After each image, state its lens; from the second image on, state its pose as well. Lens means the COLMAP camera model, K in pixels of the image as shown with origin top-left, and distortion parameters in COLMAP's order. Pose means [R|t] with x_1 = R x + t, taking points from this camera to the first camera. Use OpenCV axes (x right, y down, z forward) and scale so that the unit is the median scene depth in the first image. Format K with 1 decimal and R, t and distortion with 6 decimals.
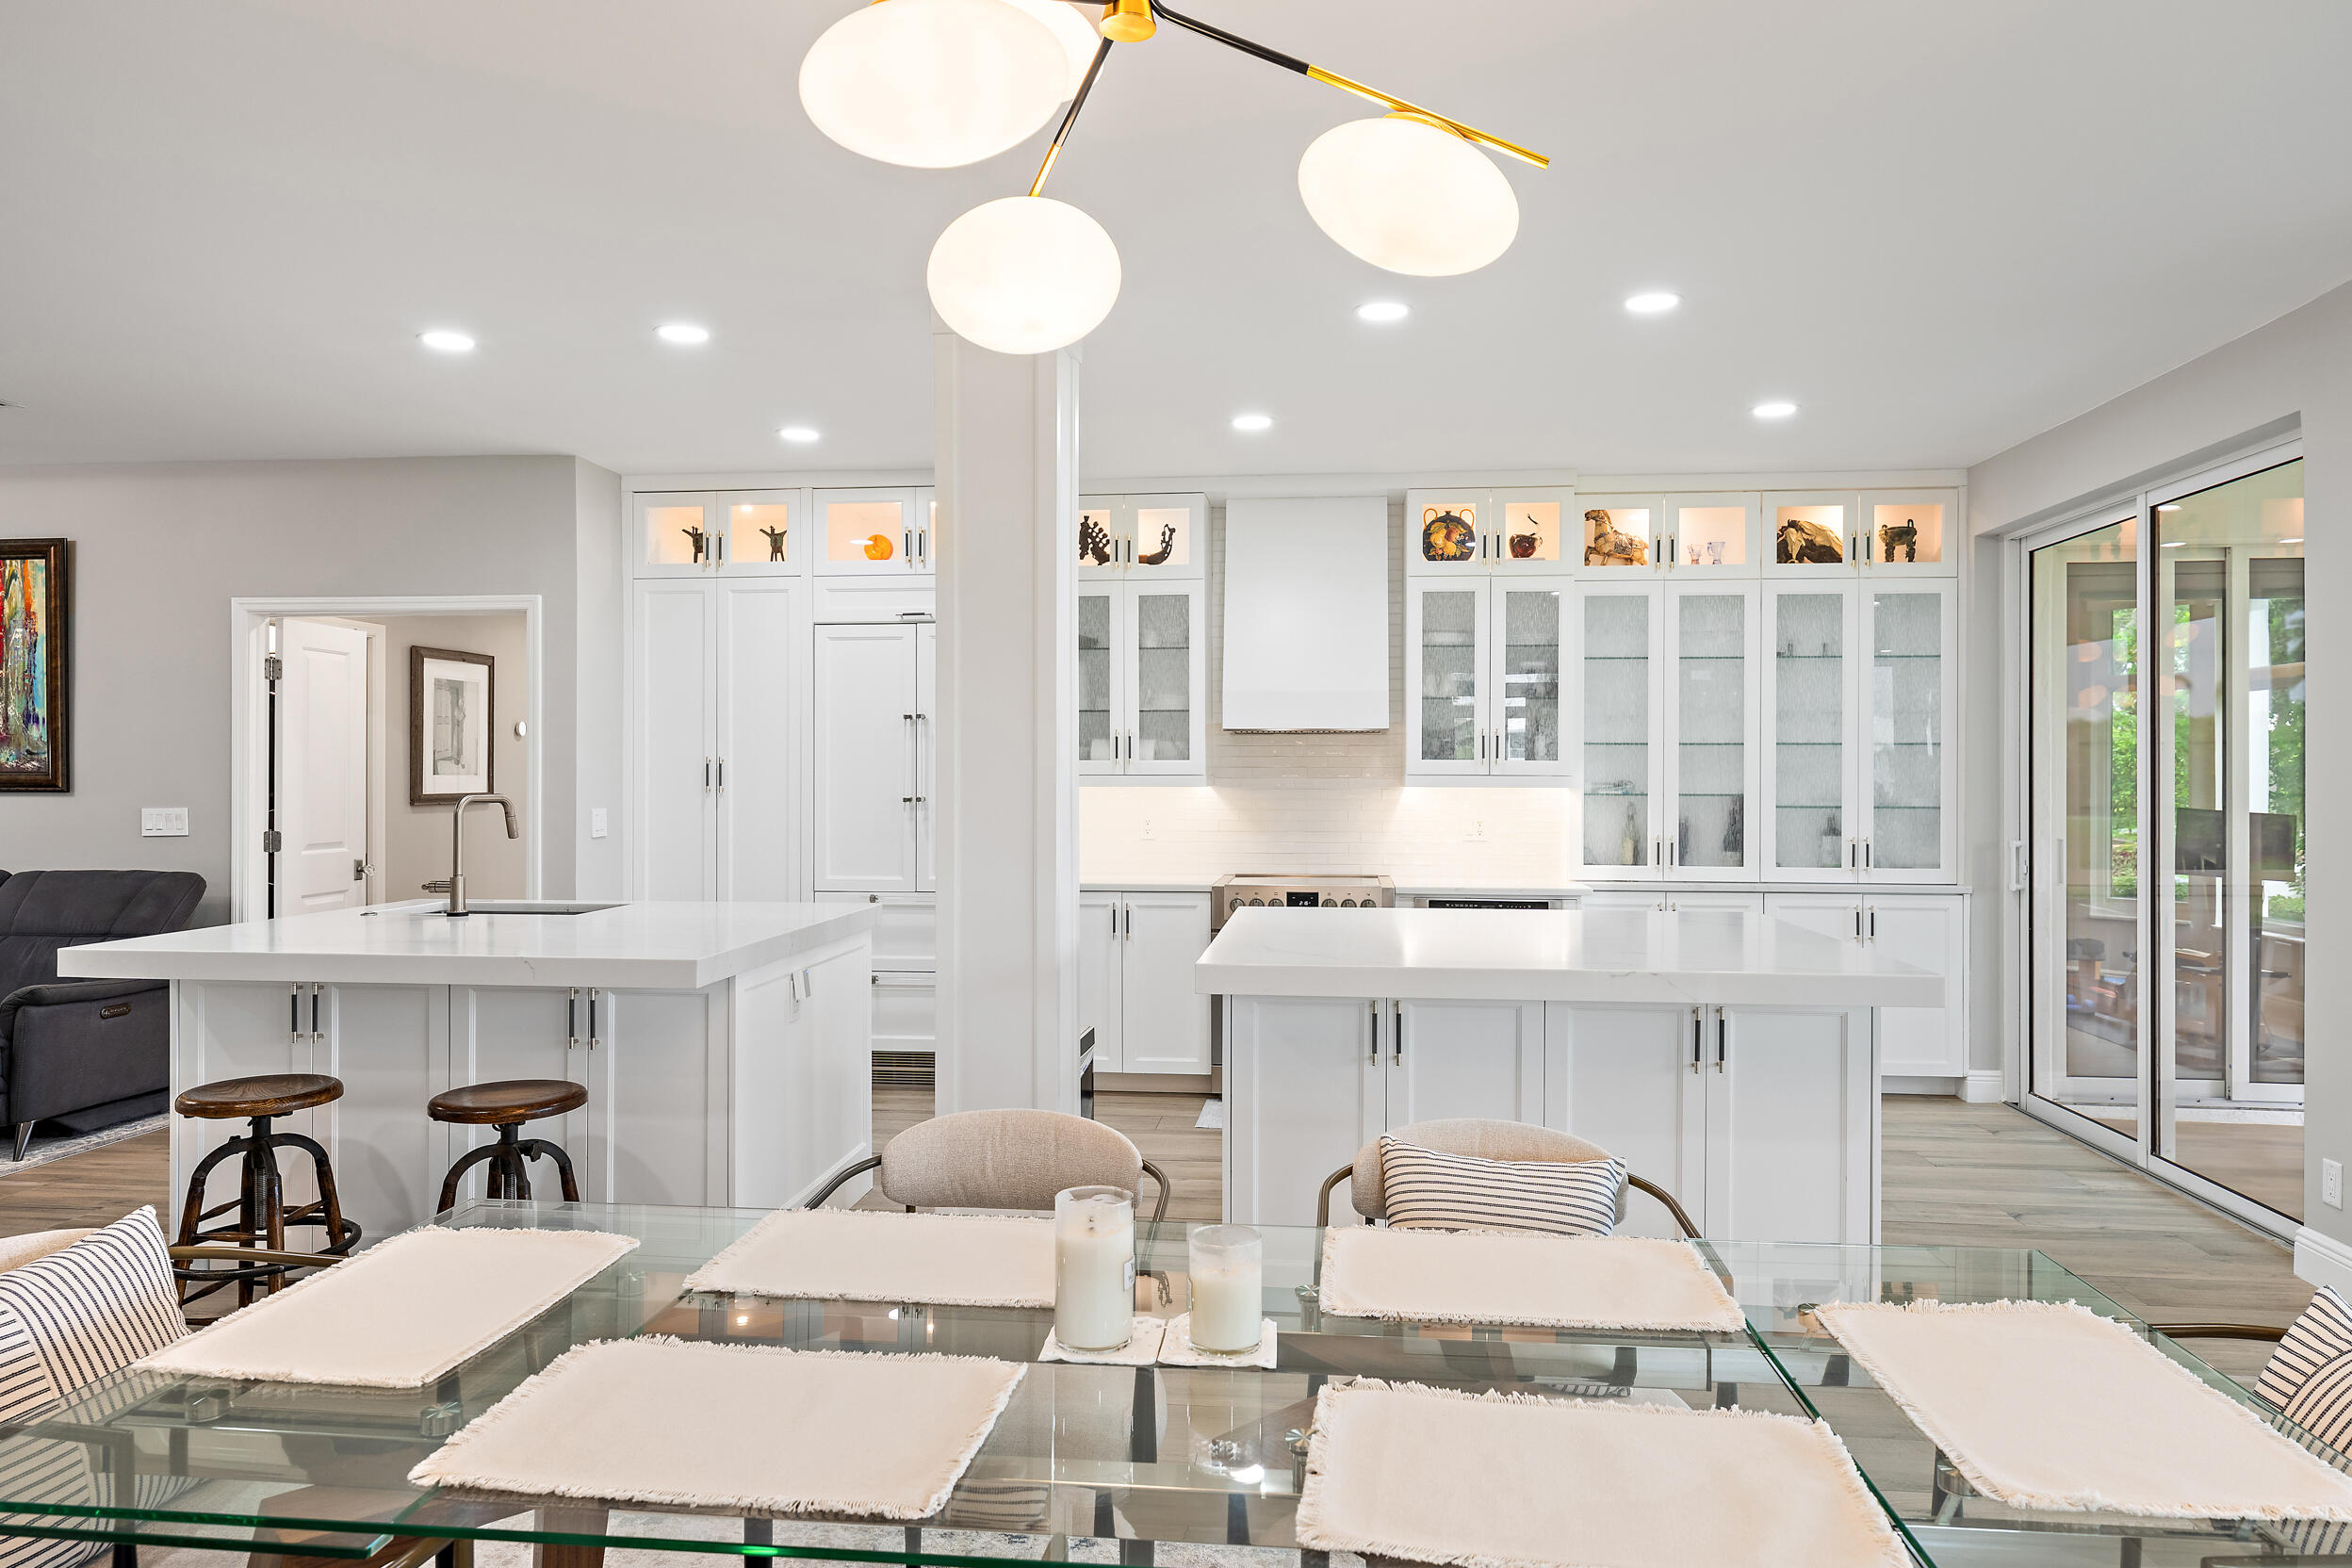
lens RADIAL K [[1502.4, 0, 1169.7], [0, 1502.4, 768.1], [0, 0, 1]] dist [-0.001654, 0.002214]
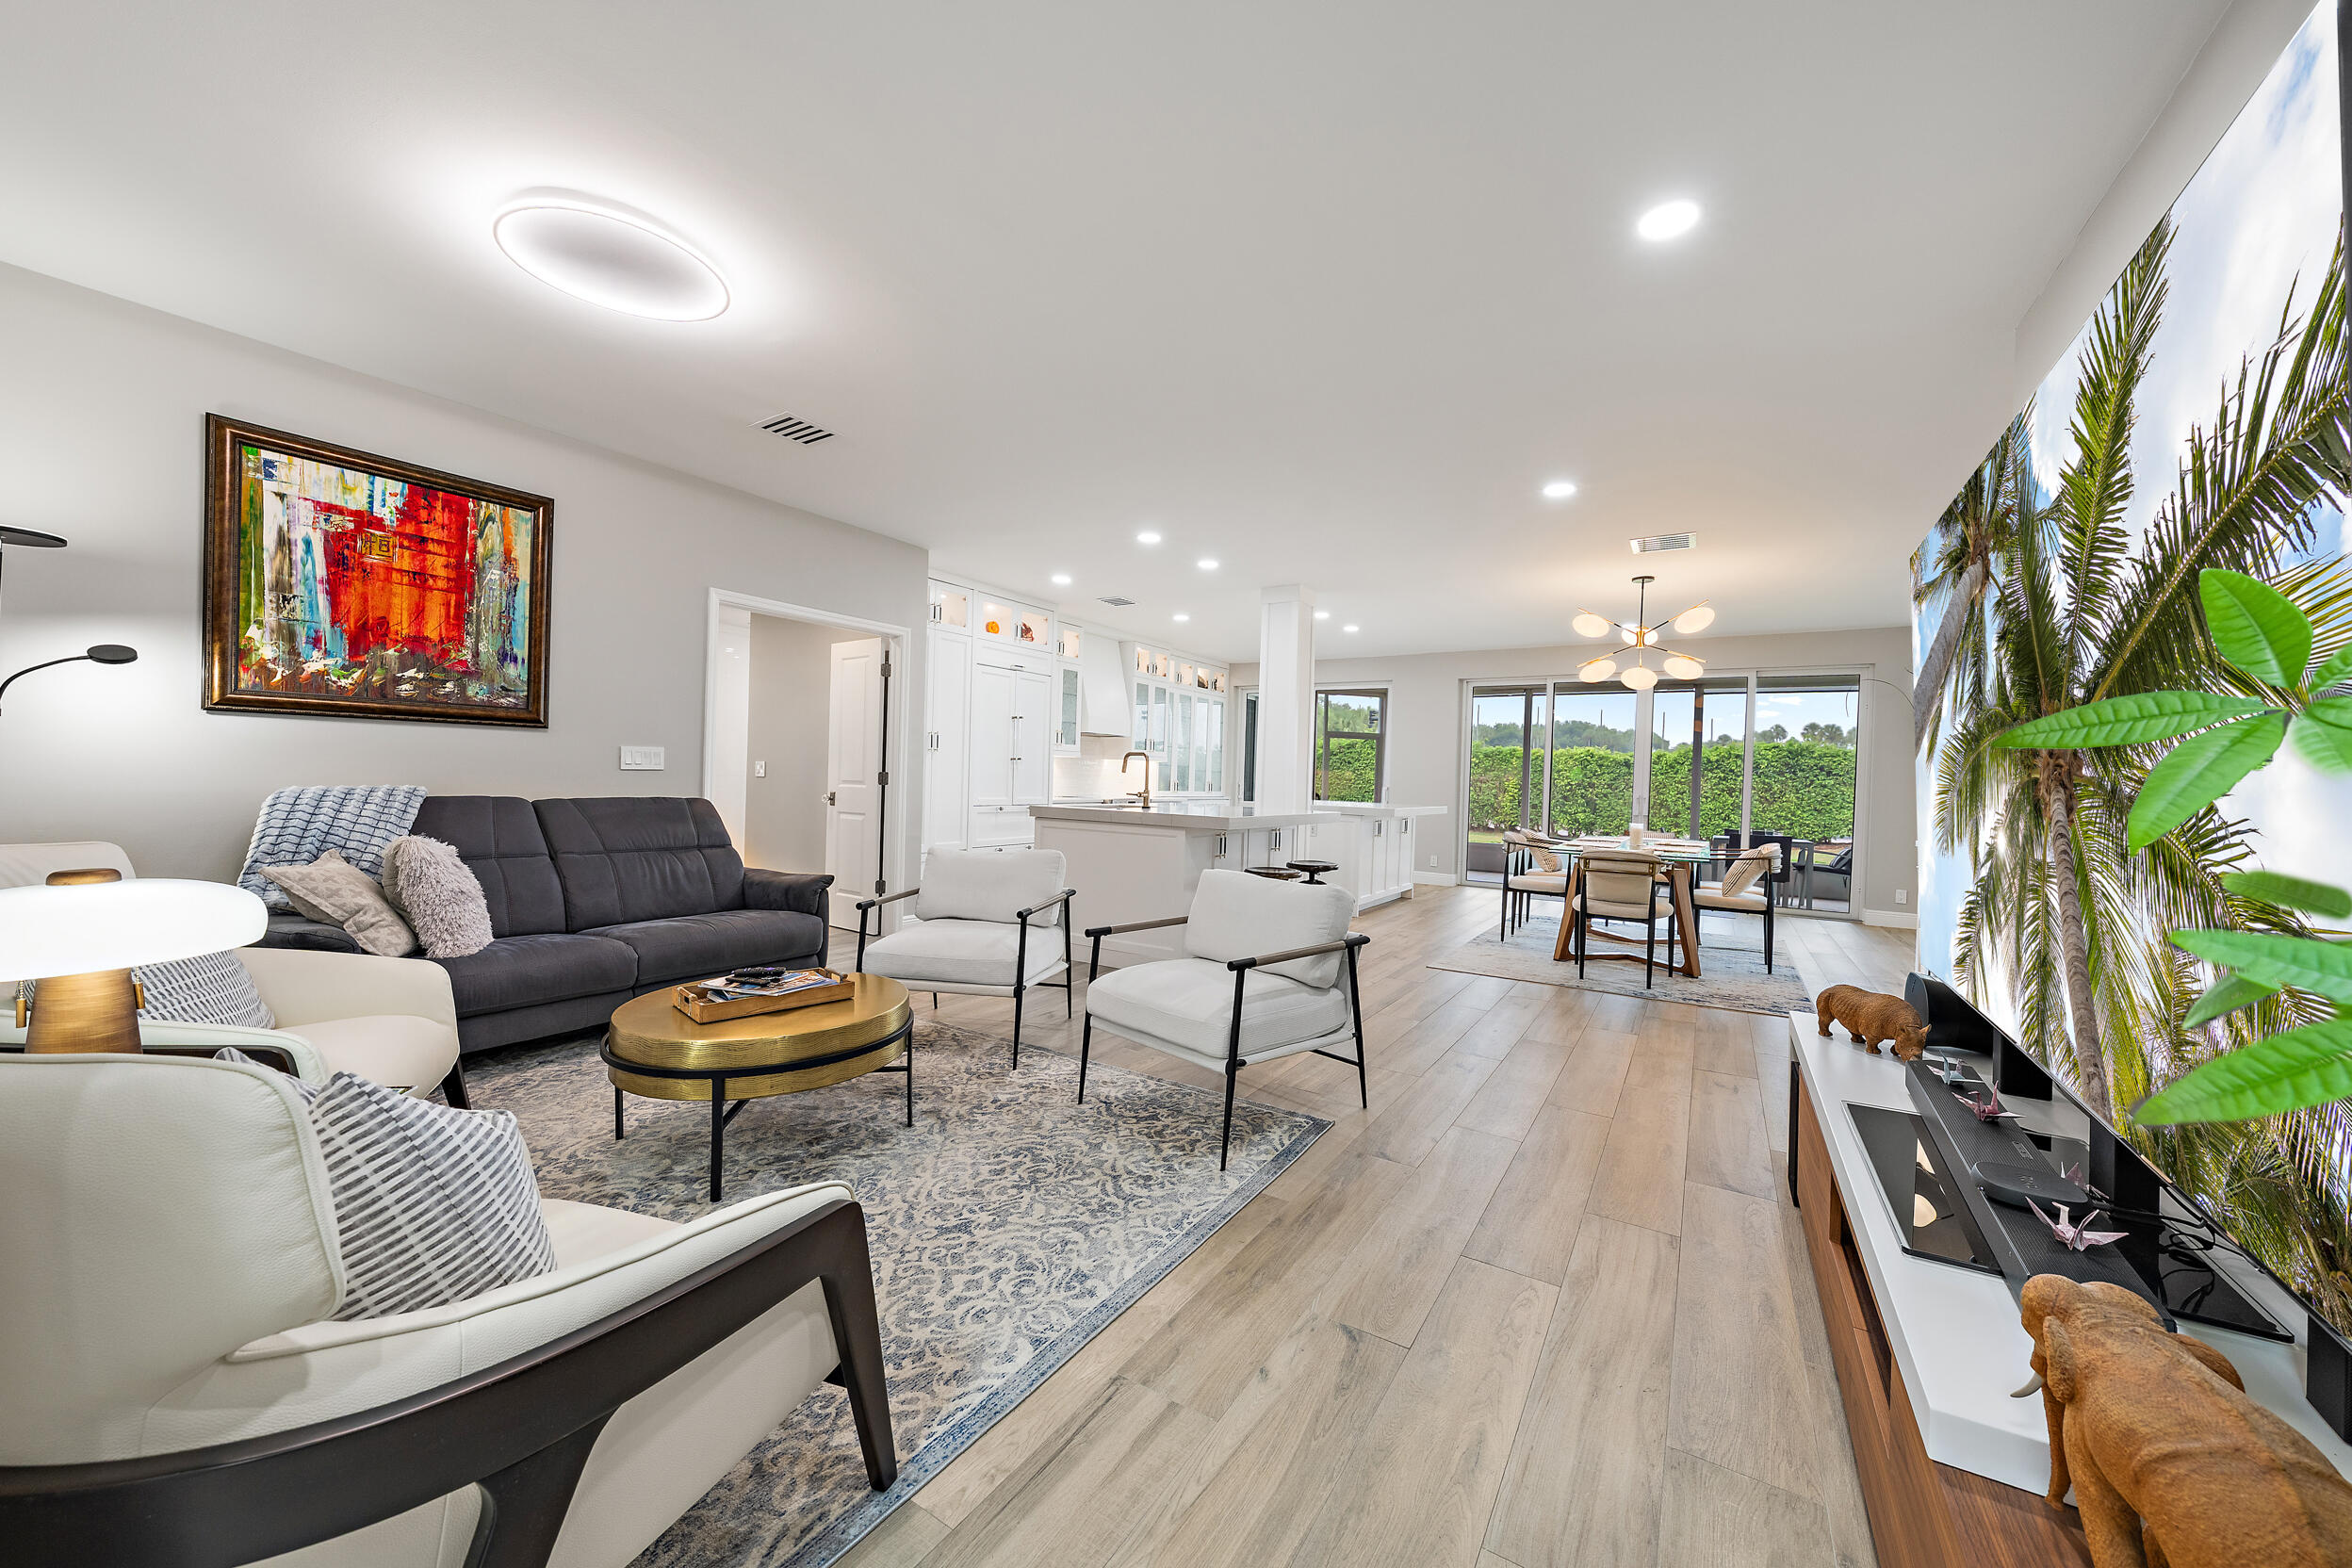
lens RADIAL K [[832.8, 0, 1184.8], [0, 832.8, 792.0], [0, 0, 1]] dist [-0.001712, 0.000186]
pose [[0.444369, -0.004100, 0.895834, -1.059183], [-0.031752, 0.999289, 0.020324, 0.035080], [-0.895281, -0.037476, 0.443923, 0.296383]]
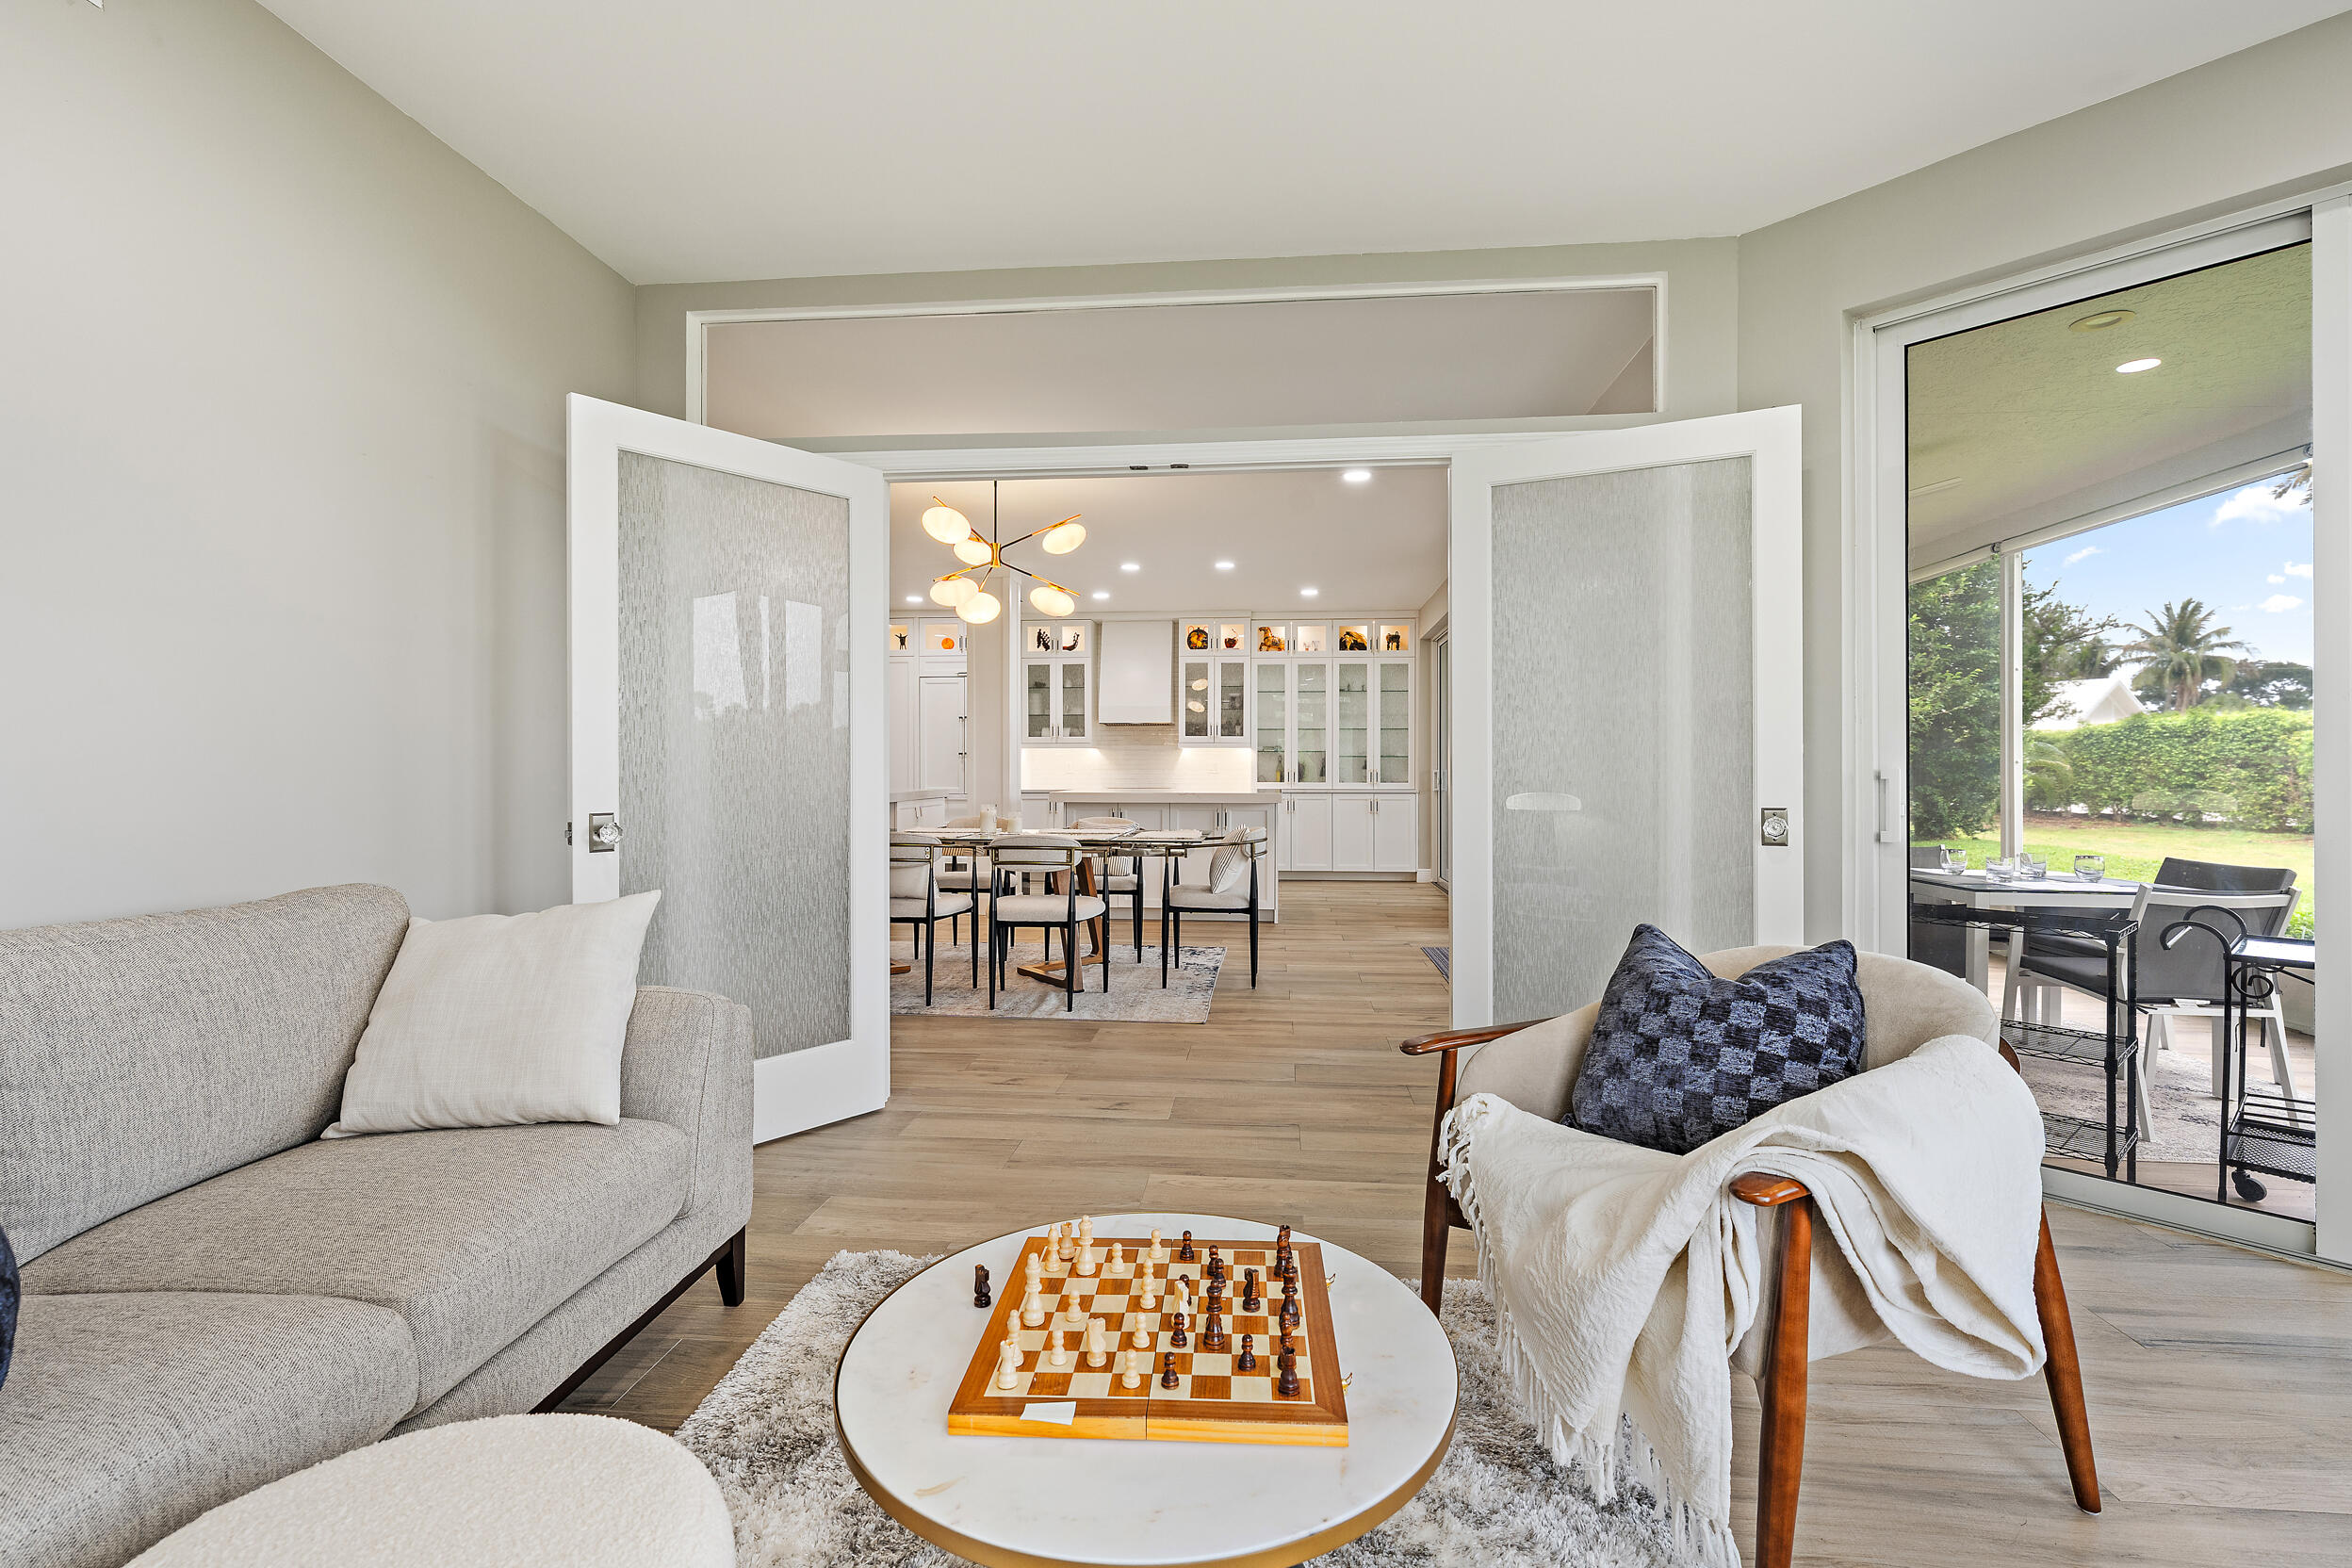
lens RADIAL K [[1081.5, 0, 1186.4], [0, 1081.5, 772.1], [0, 0, 1]] dist [-0.001562, -0.000009]
pose [[0.999809, -0.002745, 0.019371, 0.136788], [0.002646, 0.999983, 0.005158, 0.040462], [-0.019384, -0.005106, 0.999799, -0.650542]]
